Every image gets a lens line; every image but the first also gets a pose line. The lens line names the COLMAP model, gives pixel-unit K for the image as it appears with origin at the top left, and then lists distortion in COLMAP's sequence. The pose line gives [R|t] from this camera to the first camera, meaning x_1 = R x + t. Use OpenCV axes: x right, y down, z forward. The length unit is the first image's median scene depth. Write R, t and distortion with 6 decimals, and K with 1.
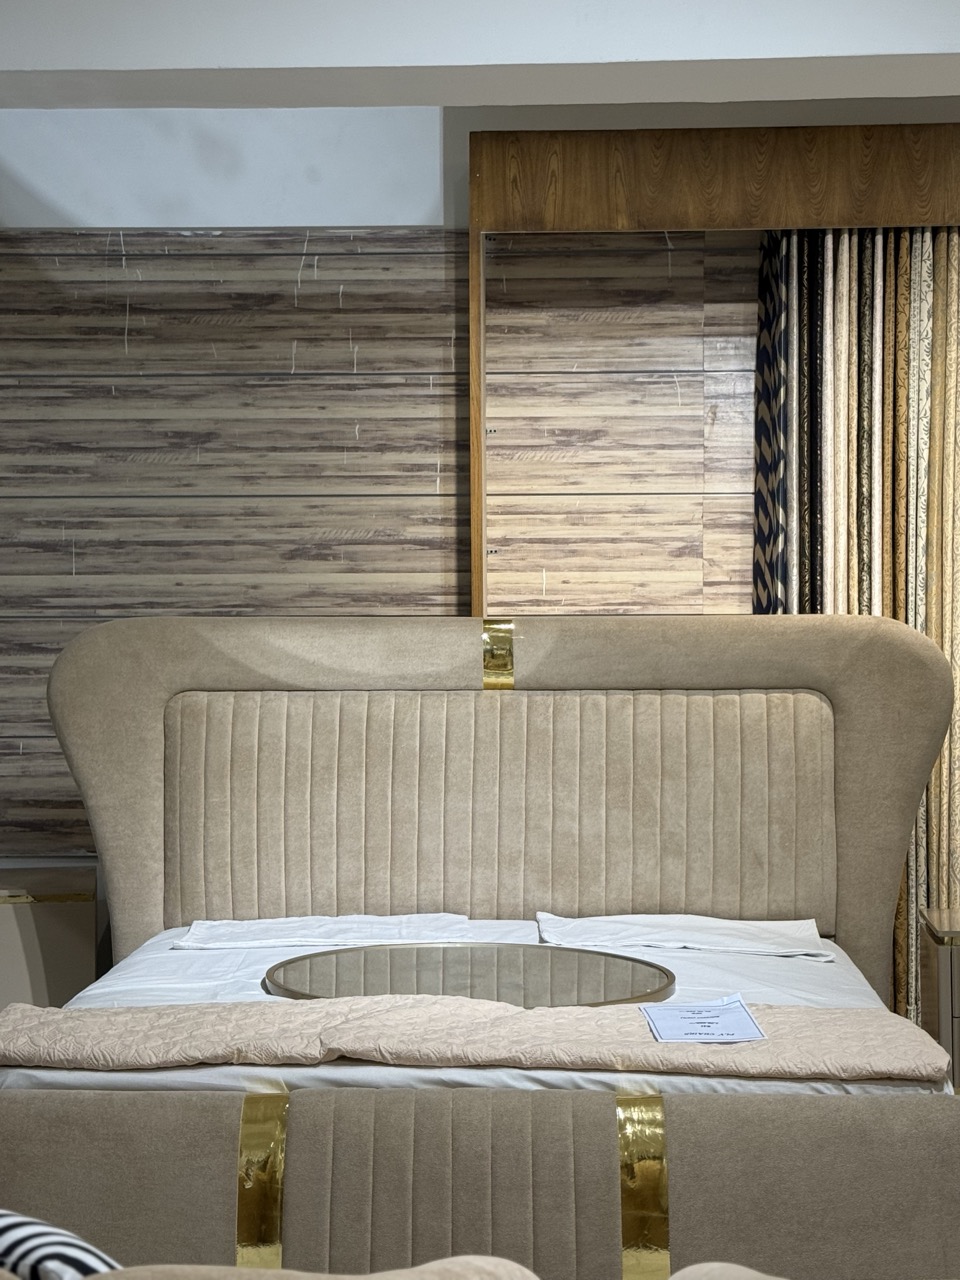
lens RADIAL K [[2305.5, 0, 480.0], [0, 2305.5, 640.0], [0, 0, 1]] dist [0.094281, 0.173941]
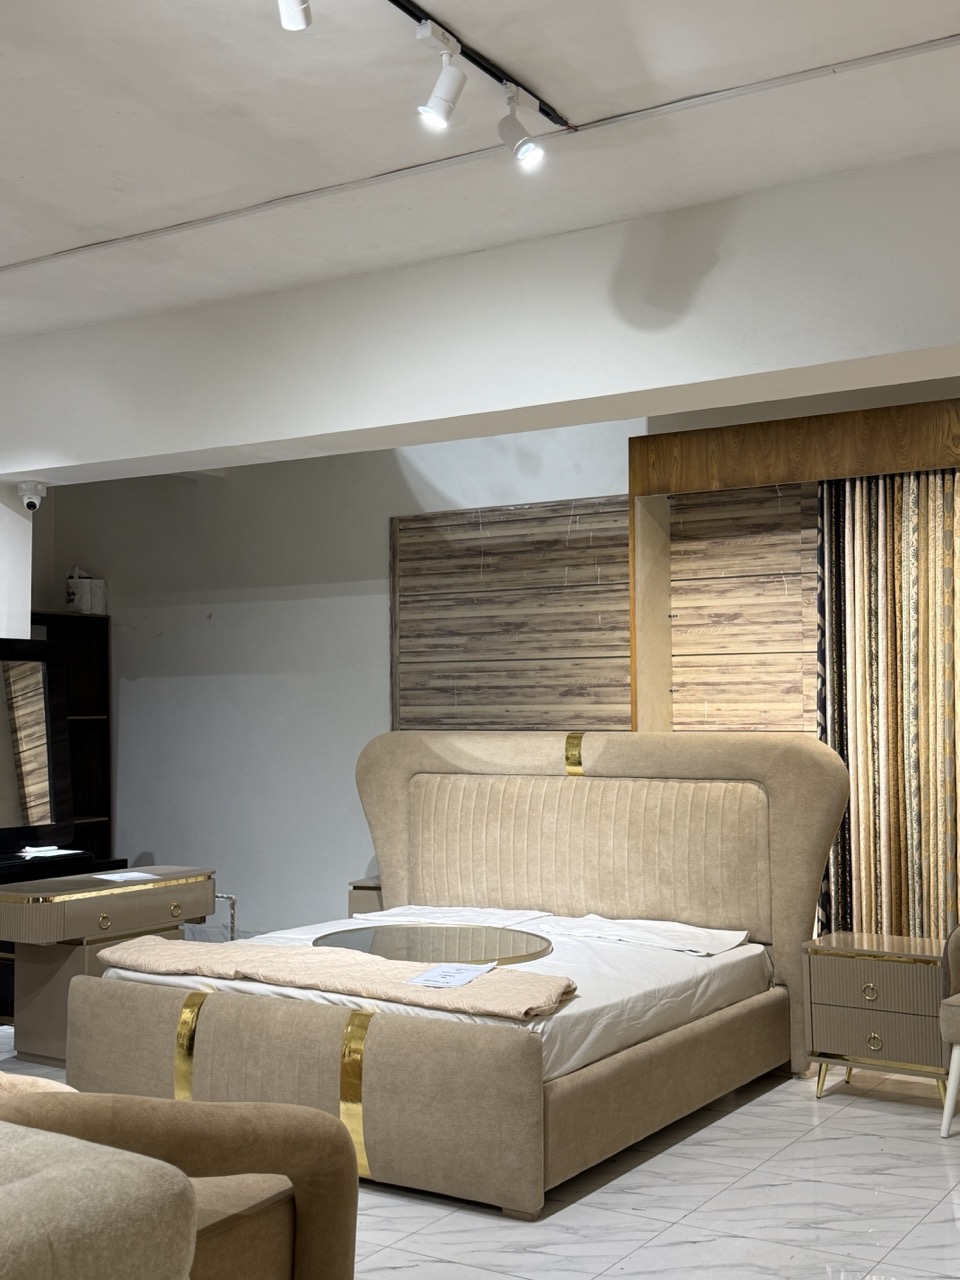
lens RADIAL K [[1492.2, 0, 480.0], [0, 1492.2, 640.0], [0, 0, 1]] dist [0.126962, -0.003604]
pose [[0.866673, -0.024427, -0.498278, 0.408152], [-0.008907, 0.997884, -0.064411, -0.005346], [0.498797, 0.060262, 0.864621, 0.029635]]
